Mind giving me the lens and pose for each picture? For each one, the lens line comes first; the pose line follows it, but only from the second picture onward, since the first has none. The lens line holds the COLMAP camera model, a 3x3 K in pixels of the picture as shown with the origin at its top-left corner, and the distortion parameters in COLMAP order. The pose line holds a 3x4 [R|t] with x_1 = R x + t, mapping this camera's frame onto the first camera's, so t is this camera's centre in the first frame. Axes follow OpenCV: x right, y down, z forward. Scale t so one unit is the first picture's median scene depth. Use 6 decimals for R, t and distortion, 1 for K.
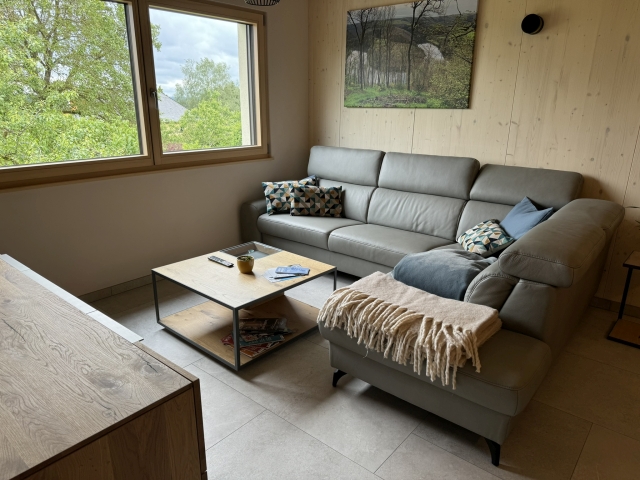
lens RADIAL K [[456.6, 0, 321.5], [0, 456.6, 239.9], [0, 0, 1]] dist [0.006359, -0.000253]
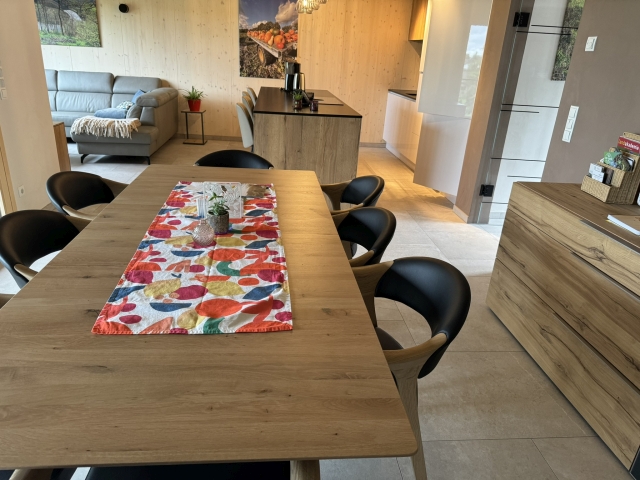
lens RADIAL K [[456.6, 0, 318.9], [0, 456.6, 238.4], [0, 0, 1]] dist [0.006359, -0.000253]
pose [[0.706641, -0.243771, 0.664255, -0.533113], [0.164657, 0.969660, 0.180686, 0.314453], [-0.688147, -0.018305, 0.725340, -1.108128]]
